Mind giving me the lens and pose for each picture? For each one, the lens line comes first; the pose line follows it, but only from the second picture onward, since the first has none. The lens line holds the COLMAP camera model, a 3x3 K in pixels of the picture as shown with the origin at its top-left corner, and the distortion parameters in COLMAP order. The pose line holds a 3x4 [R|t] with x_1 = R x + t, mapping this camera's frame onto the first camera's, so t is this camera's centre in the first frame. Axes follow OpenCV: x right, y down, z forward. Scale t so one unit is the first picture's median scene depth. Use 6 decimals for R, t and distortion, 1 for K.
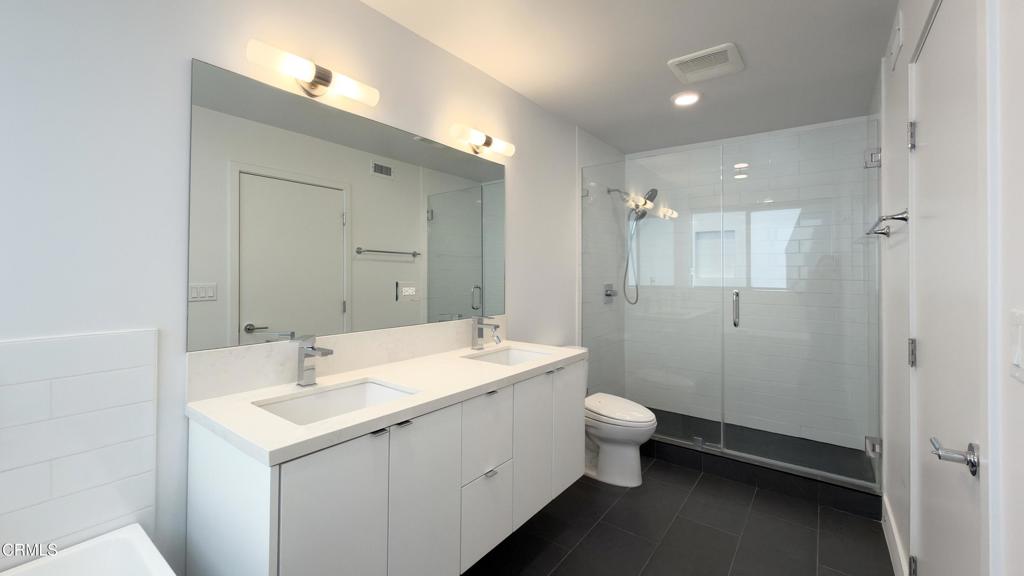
lens RADIAL K [[414.8, 0, 511.1], [0, 414.8, 266.7], [0, 0, 1]] dist [0.000265, 0.000015]
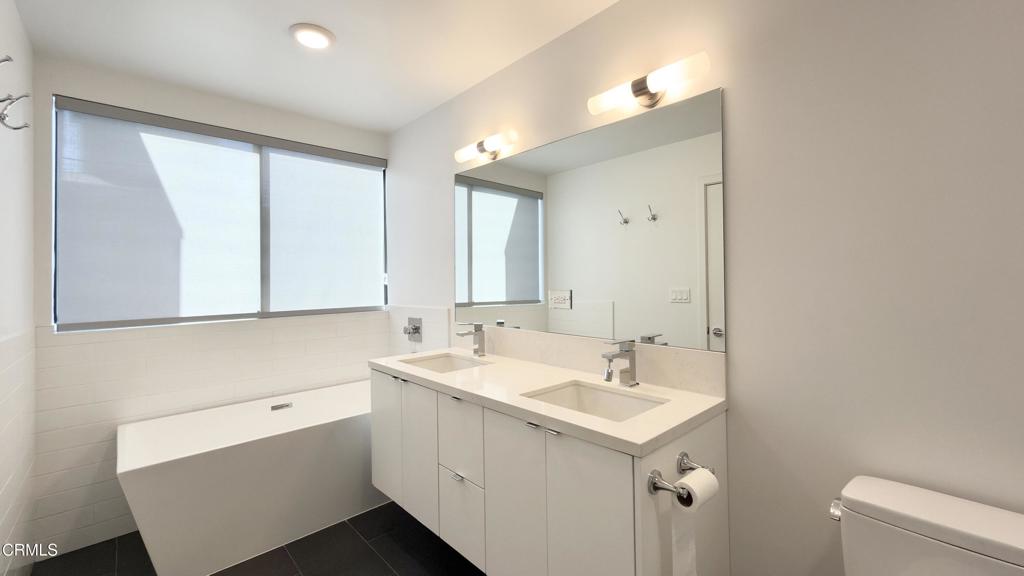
lens RADIAL K [[419.0, 0, 510.9], [0, 419.0, 274.2], [0, 0, 1]] dist [-0.000112, 0.000000]
pose [[-0.182904, -0.009808, -0.983082, 0.760740], [0.023618, 0.999618, -0.014367, 0.009512], [0.982847, -0.025847, -0.182603, 1.056945]]
